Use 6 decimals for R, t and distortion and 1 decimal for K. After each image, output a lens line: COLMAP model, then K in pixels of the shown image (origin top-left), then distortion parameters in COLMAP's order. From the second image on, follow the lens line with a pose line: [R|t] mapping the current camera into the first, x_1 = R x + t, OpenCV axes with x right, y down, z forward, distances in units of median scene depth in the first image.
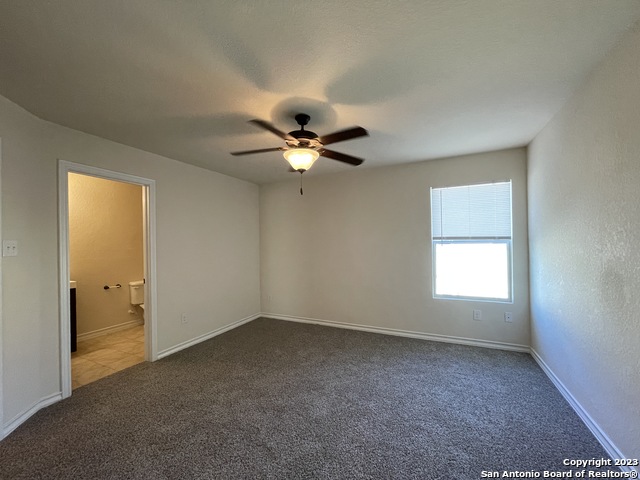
lens RADIAL K [[253.6, 0, 321.1], [0, 253.6, 241.1], [0, 0, 1]] dist [-0.000006, 0.000236]
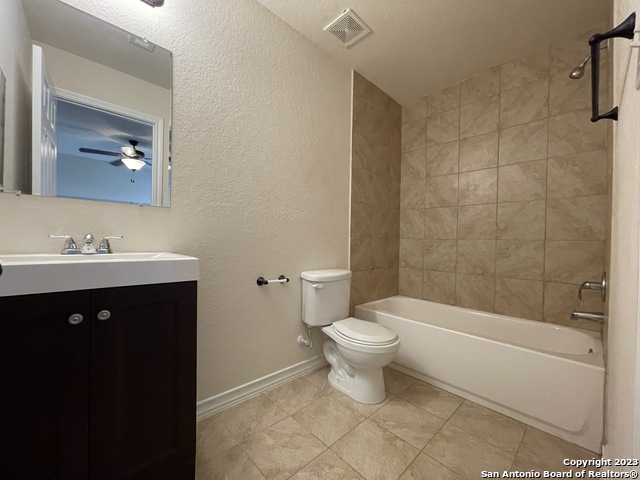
lens RADIAL K [[253.6, 0, 321.2], [0, 253.6, 240.2], [0, 0, 1]] dist [-0.000006, 0.000236]
pose [[0.932945, 0.013566, -0.359764, -0.571925], [-0.012907, 0.999908, 0.004235, 0.106825], [0.359789, 0.000693, 0.933034, 0.615053]]
